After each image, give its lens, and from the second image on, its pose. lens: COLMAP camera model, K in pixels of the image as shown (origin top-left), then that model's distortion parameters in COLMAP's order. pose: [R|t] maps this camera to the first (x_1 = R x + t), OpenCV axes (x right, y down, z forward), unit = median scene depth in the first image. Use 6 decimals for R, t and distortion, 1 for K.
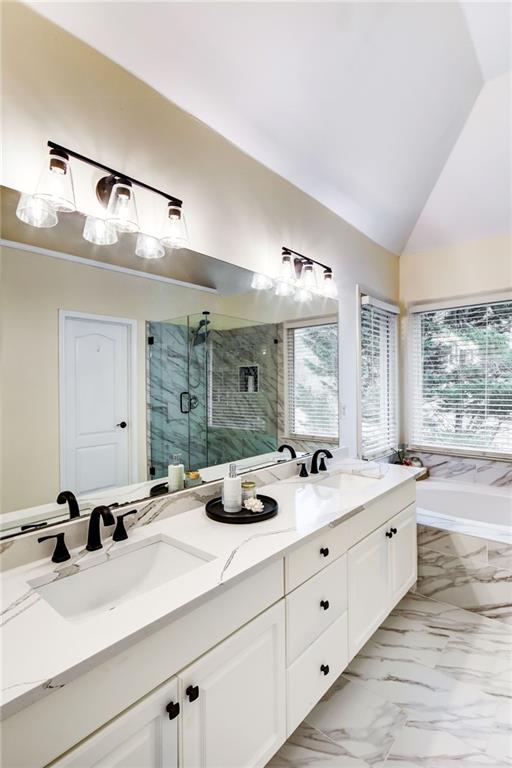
lens RADIAL K [[365.0, 0, 256.2], [0, 365.0, 388.1], [0, 0, 1]] dist [-0.020395, -0.001649]
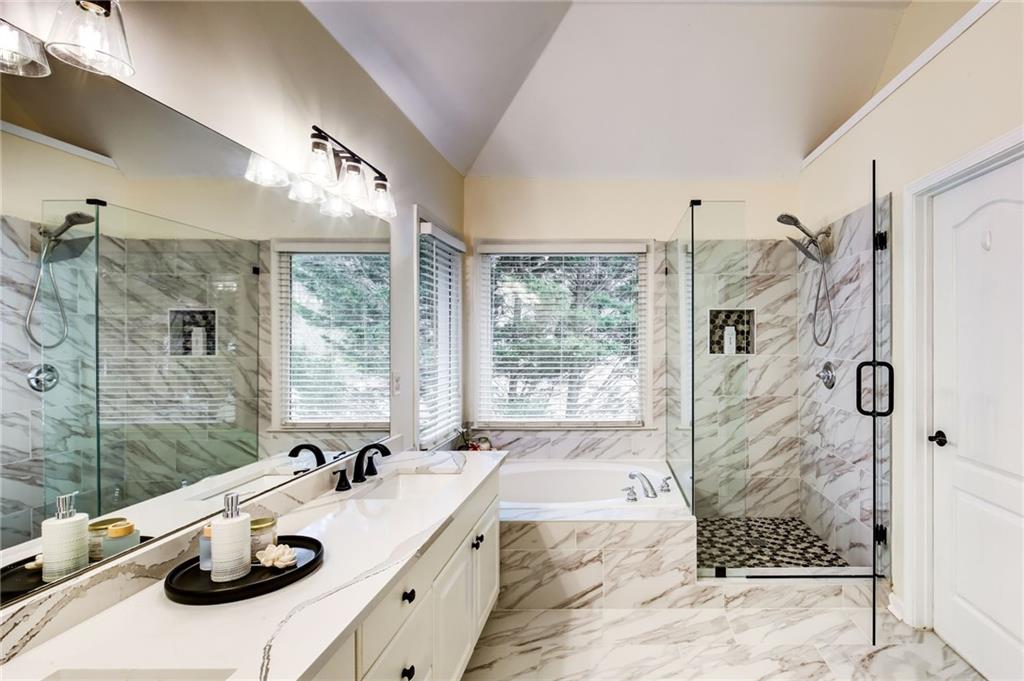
lens RADIAL K [[518.9, 0, 513.9], [0, 518.9, 331.2], [0, 0, 1]] dist [-0.027203, 0.003188]
pose [[0.744743, 0.000655, 0.667351, -0.253987], [0.000634, 0.999998, -0.001690, -0.036157], [-0.667351, 0.001682, 0.744741, 0.121440]]
